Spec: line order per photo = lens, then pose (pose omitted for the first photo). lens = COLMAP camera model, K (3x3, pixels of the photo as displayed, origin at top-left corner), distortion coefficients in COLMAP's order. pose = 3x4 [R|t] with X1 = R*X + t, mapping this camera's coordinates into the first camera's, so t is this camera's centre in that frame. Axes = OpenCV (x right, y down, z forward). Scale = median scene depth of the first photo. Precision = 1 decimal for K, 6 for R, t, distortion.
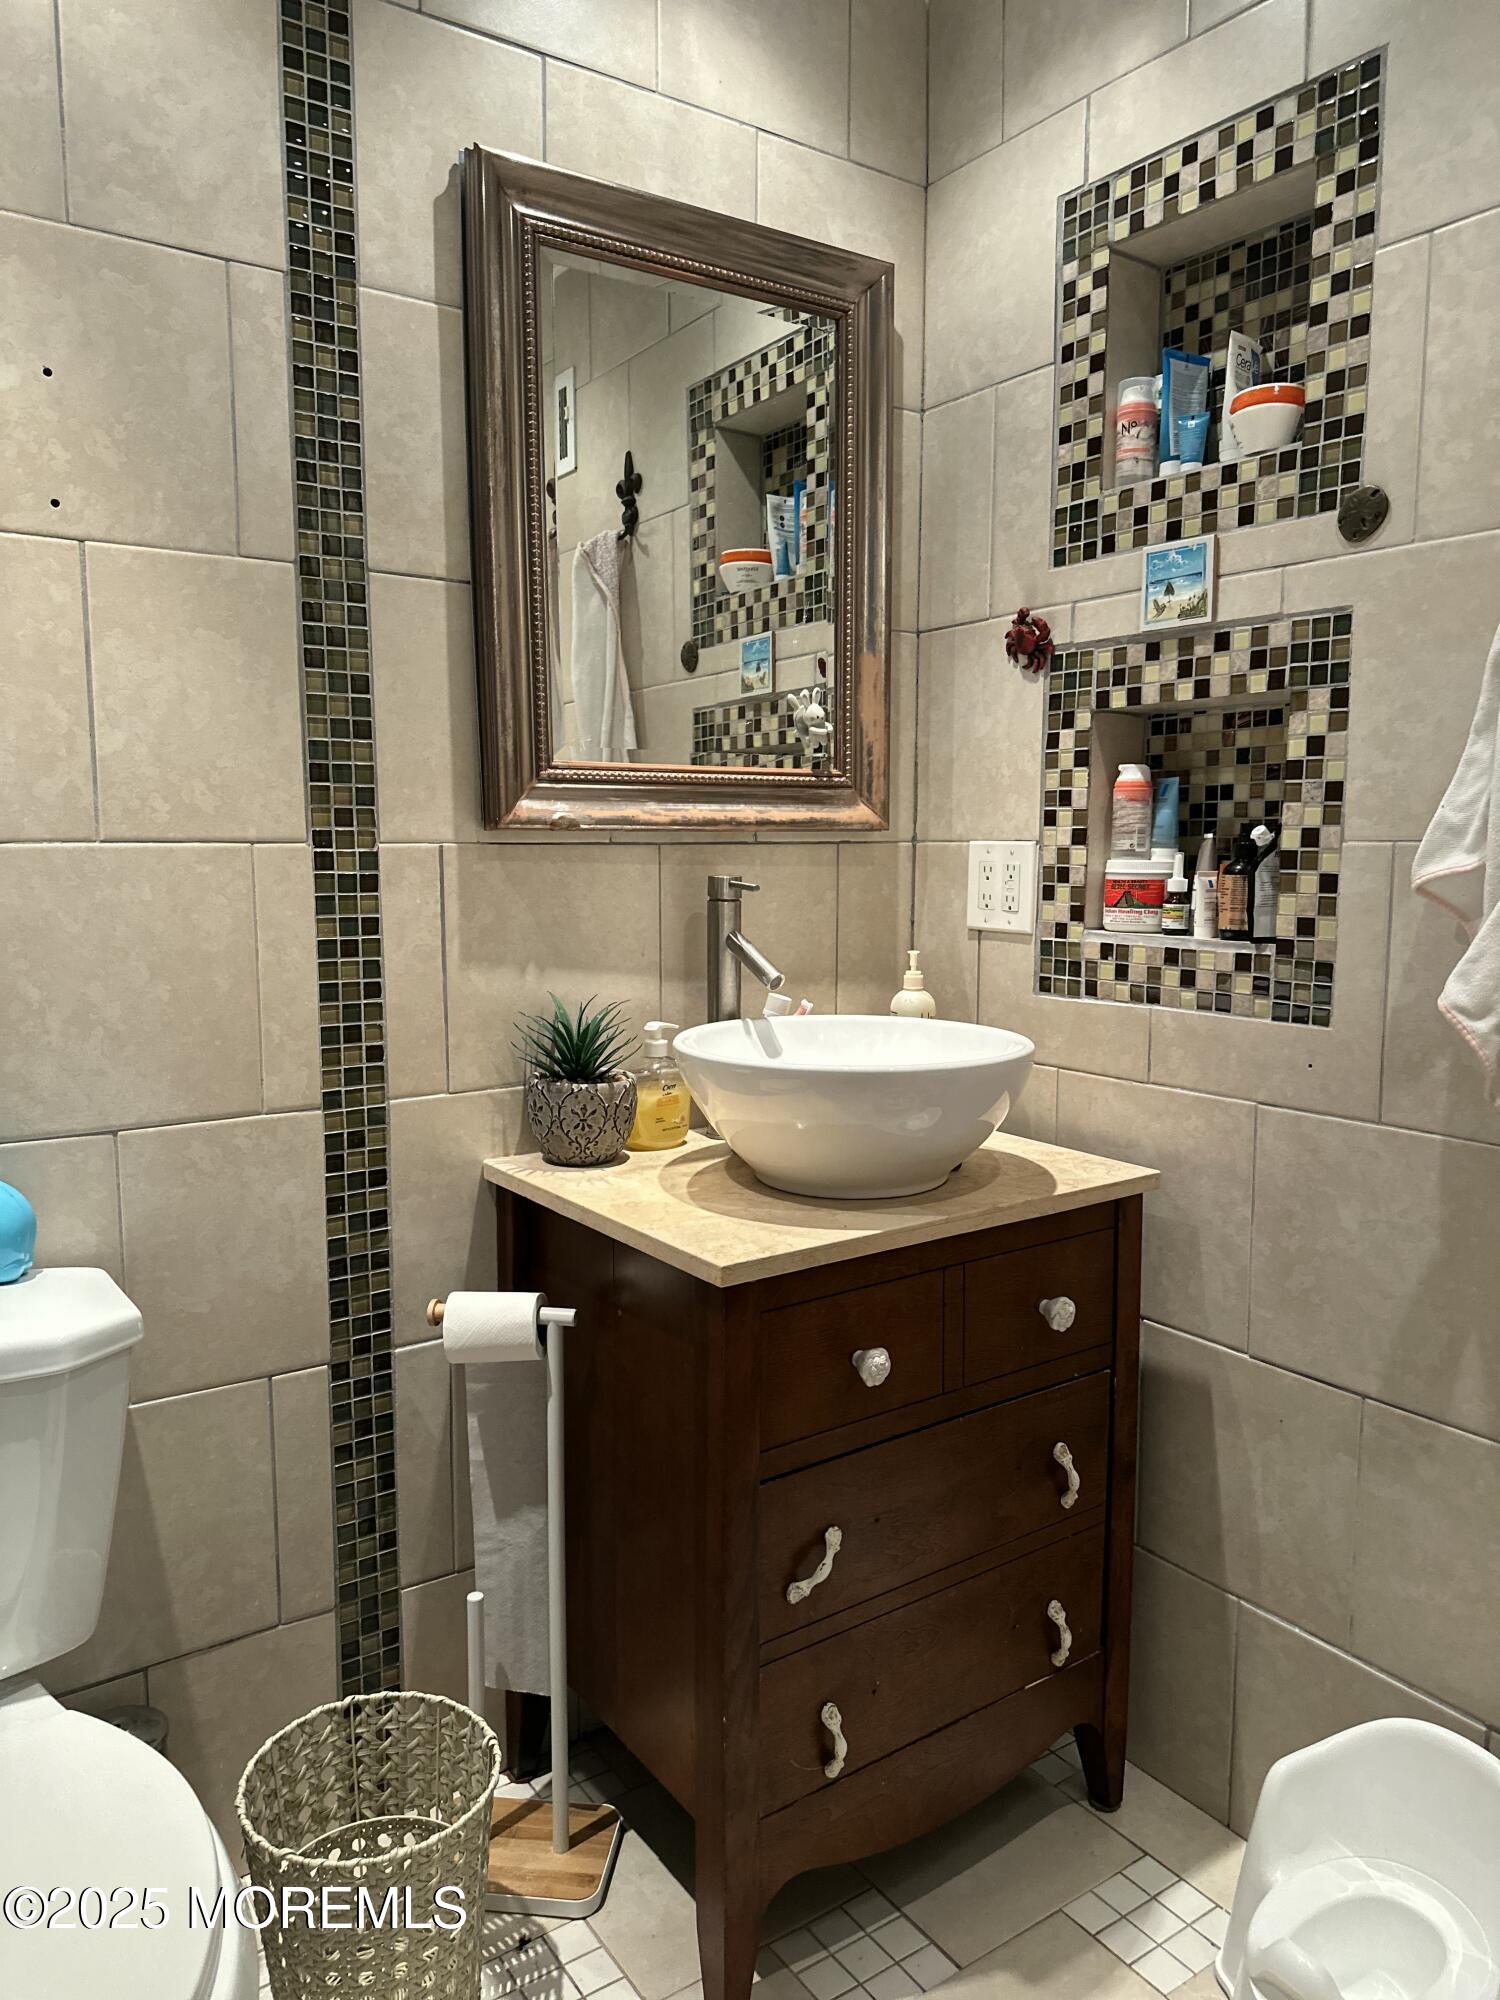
lens RADIAL K [[1422.3, 0, 775.2], [0, 1422.3, 1001.1], [0, 0, 1]] dist [0.094829, -0.171975]
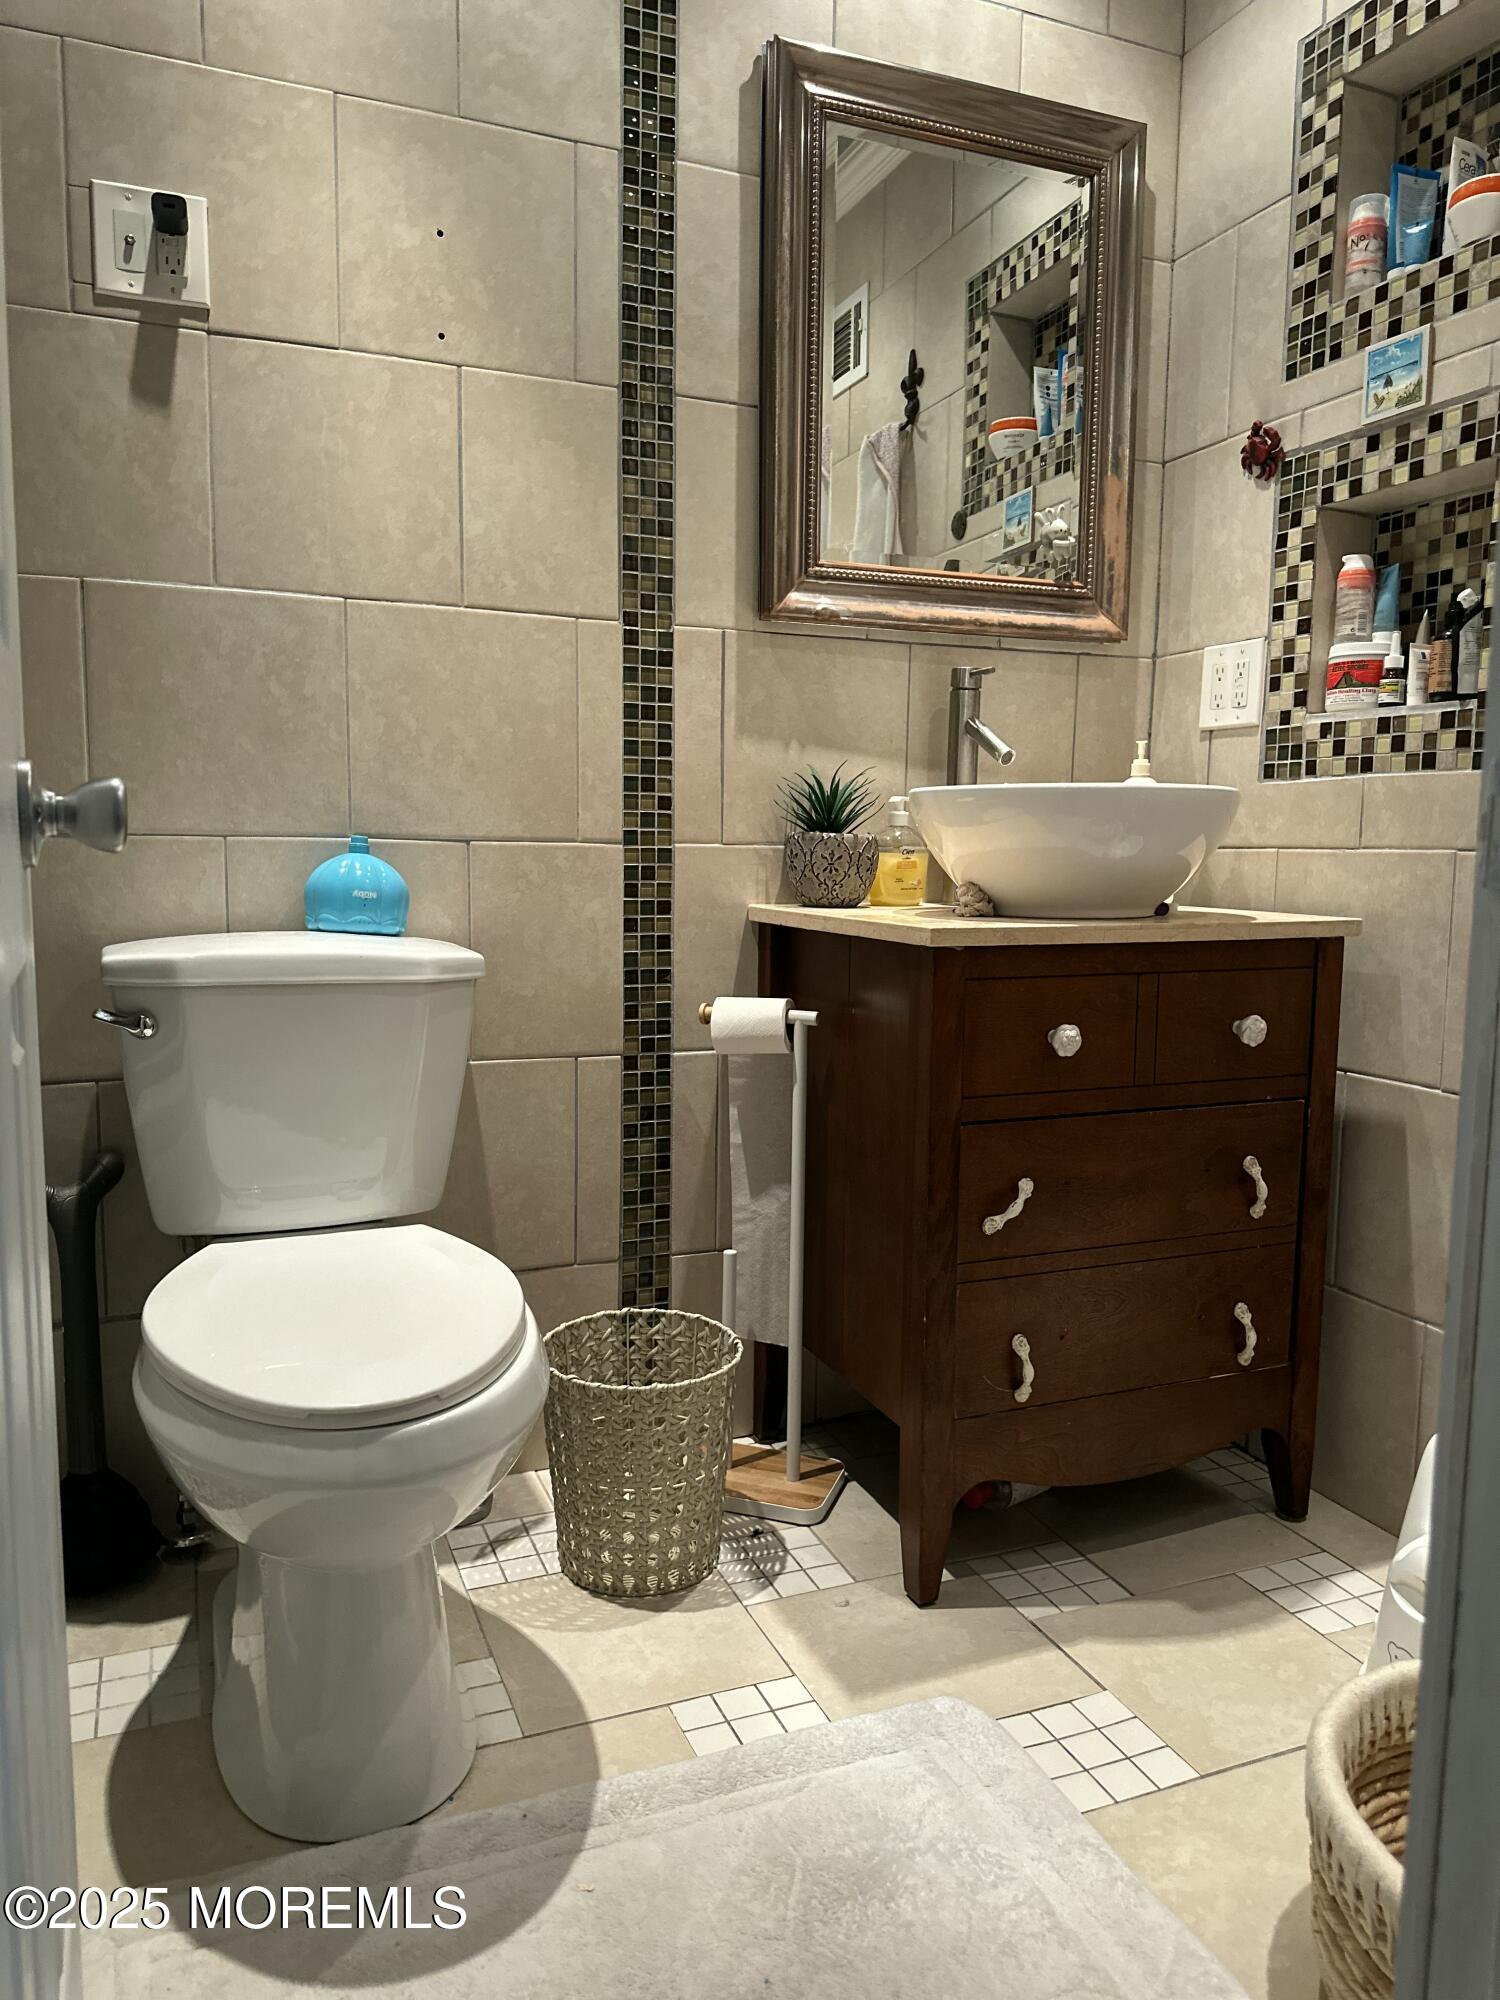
lens RADIAL K [[1426.9, 0, 750.0], [0, 1426.9, 1000.0], [0, 0, 1]] dist [-0.000357, -0.014520]
pose [[0.974589, 0.036683, -0.220975, 0.057299], [-0.037089, 0.999309, 0.002315, 0.187659], [0.220908, 0.005939, 0.975277, -0.142570]]
